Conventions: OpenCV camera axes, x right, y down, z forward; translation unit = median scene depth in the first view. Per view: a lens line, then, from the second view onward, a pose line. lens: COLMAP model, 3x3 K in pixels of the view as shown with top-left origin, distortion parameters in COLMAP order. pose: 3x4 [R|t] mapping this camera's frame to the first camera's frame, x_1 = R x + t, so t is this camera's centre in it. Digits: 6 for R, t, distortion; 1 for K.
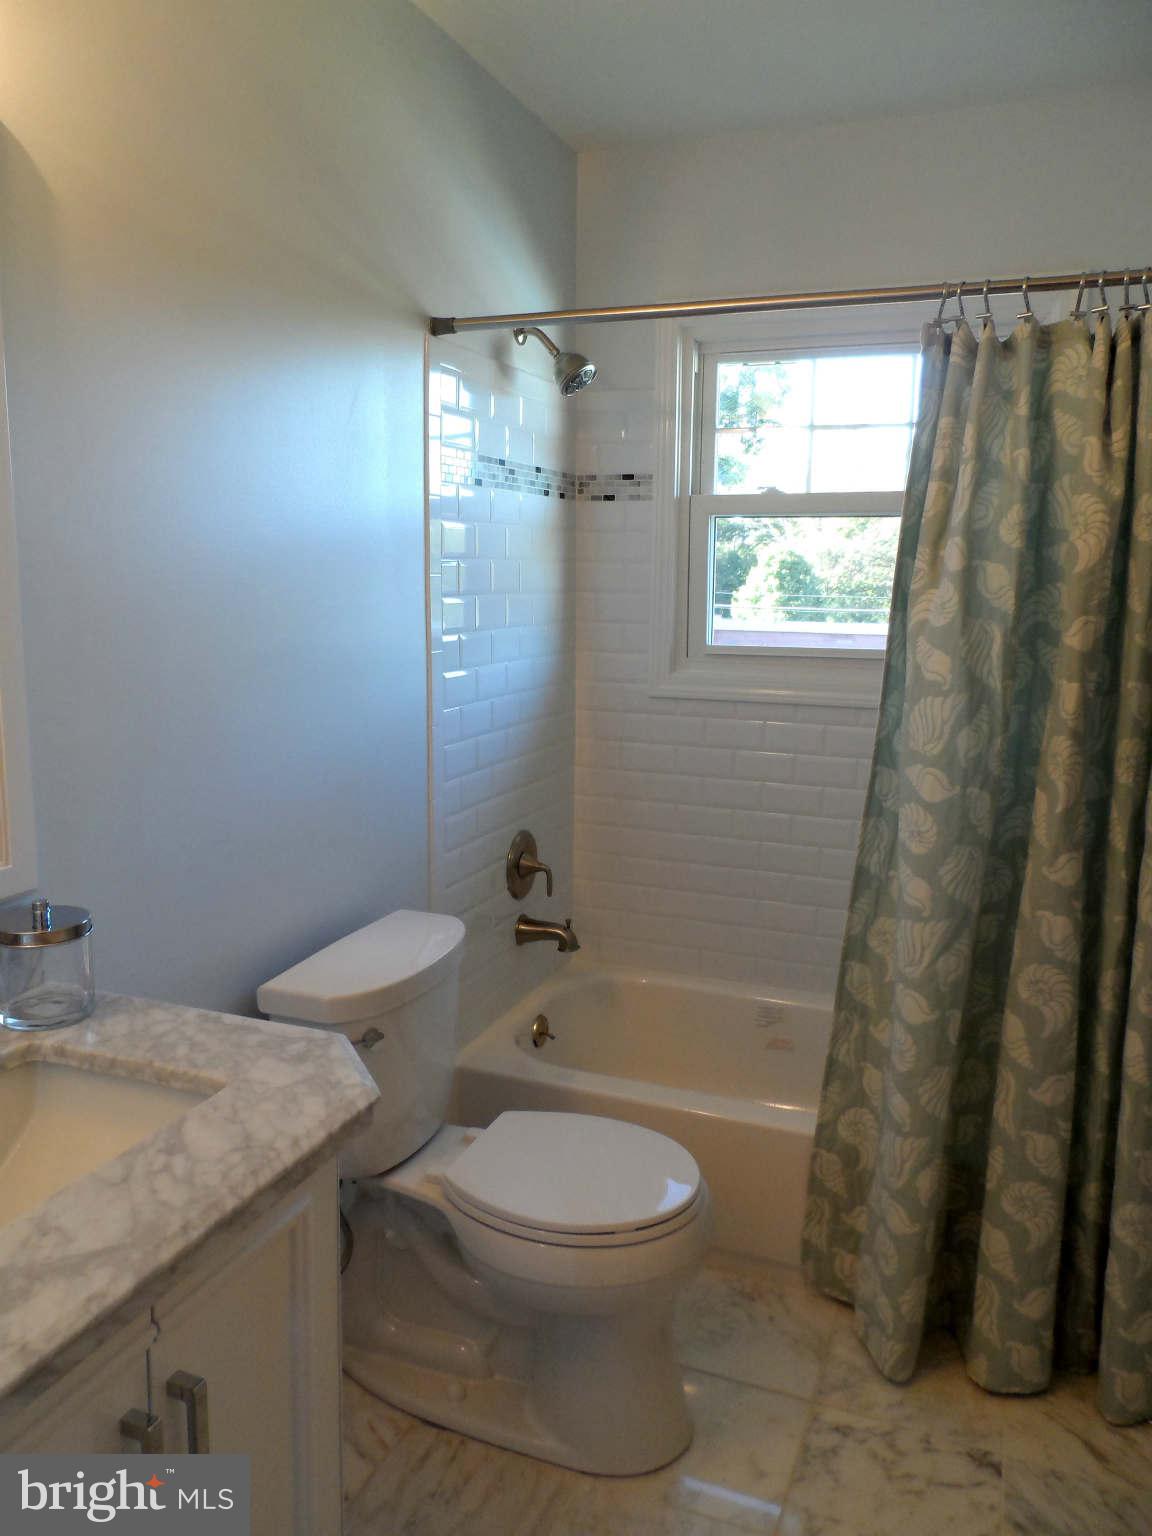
lens RADIAL K [[1172.4, 0, 572.0], [0, 1172.4, 760.7], [0, 0, 1]] dist [-0.031713, 0.009365]
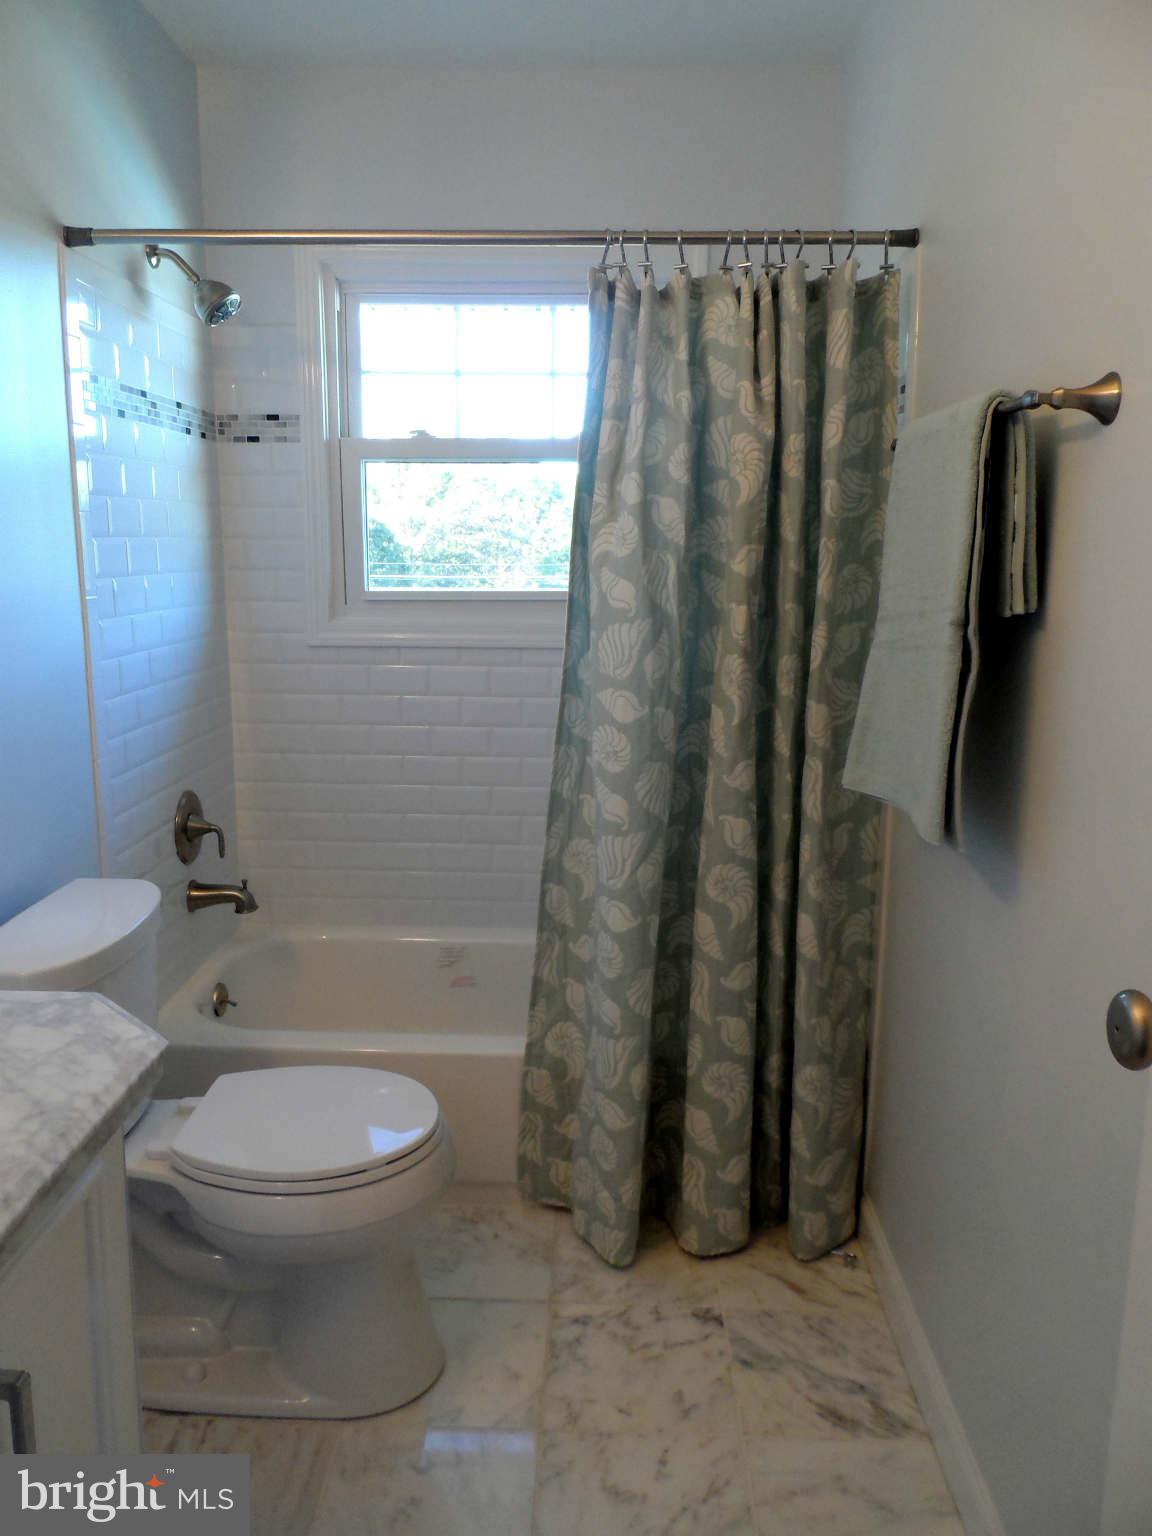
lens RADIAL K [[1172.4, 0, 576.3], [0, 1172.4, 772.4], [0, 0, 1]] dist [-0.031713, 0.009365]
pose [[0.934519, -0.069469, 0.349068, -0.106124], [0.058337, 0.997400, 0.042318, 0.031955], [-0.351100, -0.019184, 0.936141, 0.014055]]
